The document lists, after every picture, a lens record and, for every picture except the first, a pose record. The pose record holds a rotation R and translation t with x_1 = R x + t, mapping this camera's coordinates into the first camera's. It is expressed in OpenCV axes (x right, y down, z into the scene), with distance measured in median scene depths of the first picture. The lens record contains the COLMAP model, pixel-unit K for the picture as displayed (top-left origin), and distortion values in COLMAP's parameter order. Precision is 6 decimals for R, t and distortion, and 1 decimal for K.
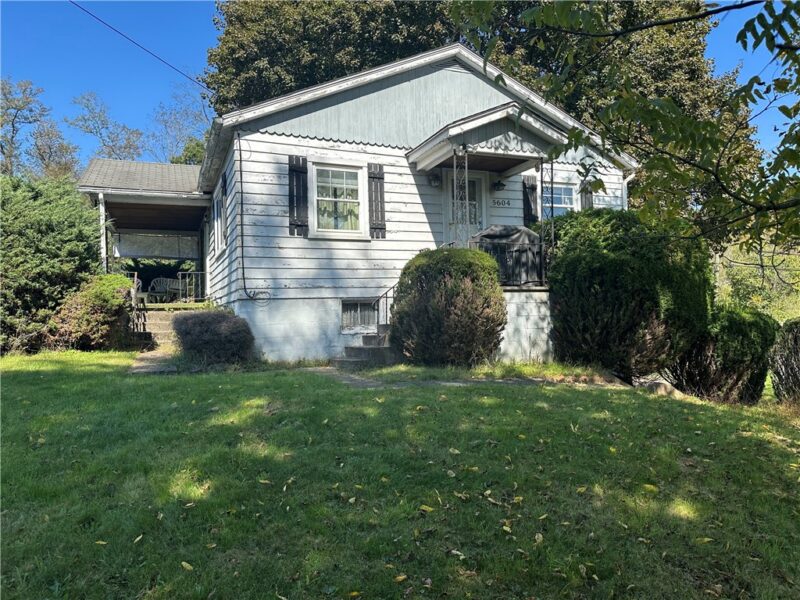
lens RADIAL K [[551.8, 0, 398.3], [0, 551.8, 305.8], [0, 0, 1]] dist [0.247320, -0.431068]
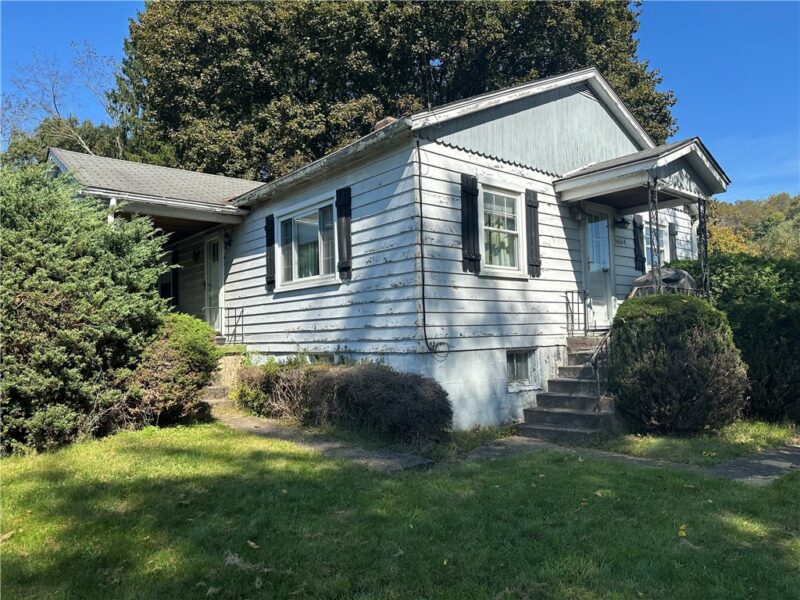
lens RADIAL K [[567.4, 0, 400.9], [0, 567.4, 322.7], [0, 0, 1]] dist [0.108456, -0.107413]
pose [[0.947197, 0.009563, 0.320511, -0.528897], [-0.003760, 0.999818, -0.018717, -0.036374], [-0.320631, 0.016524, 0.947060, 0.250040]]
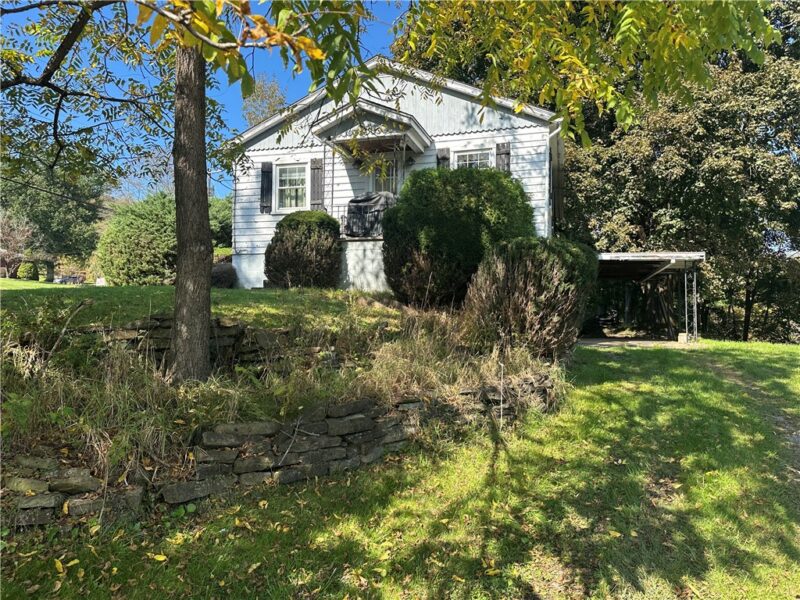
lens RADIAL K [[551.8, 0, 398.3], [0, 551.8, 305.8], [0, 0, 1]] dist [0.247320, -0.431068]
pose [[0.774292, 0.013314, -0.632689, 1.079330], [-0.016556, 0.999863, 0.000779, 0.121764], [0.632612, 0.009871, 0.774406, 0.026210]]
